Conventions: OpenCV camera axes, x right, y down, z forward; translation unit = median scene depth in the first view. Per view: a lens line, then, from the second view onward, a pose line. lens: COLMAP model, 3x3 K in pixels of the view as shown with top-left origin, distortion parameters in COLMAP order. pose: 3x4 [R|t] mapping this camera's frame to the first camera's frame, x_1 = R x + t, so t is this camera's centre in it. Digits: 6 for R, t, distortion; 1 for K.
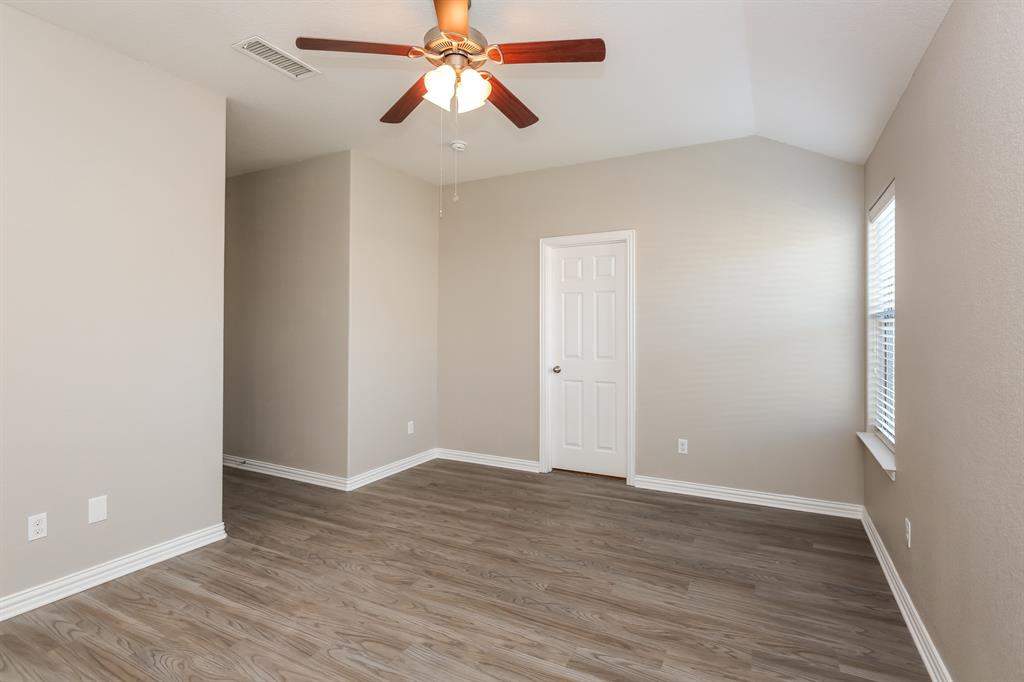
lens RADIAL K [[502.1, 0, 486.7], [0, 502.1, 327.6], [0, 0, 1]] dist [0.003360, -0.001317]
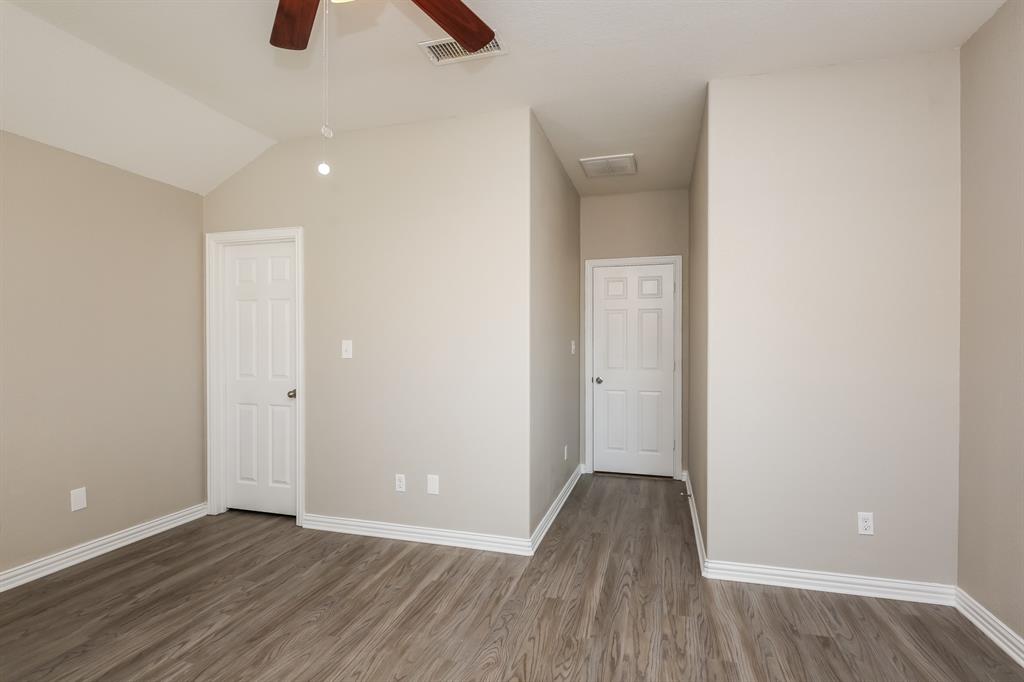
lens RADIAL K [[502.1, 0, 512.9], [0, 502.1, 344.6], [0, 0, 1]] dist [0.003360, -0.001317]
pose [[0.235622, 0.000786, -0.971844, 0.436743], [0.006010, 0.999979, 0.002265, 0.010838], [0.971826, -0.006374, 0.235613, 0.795998]]
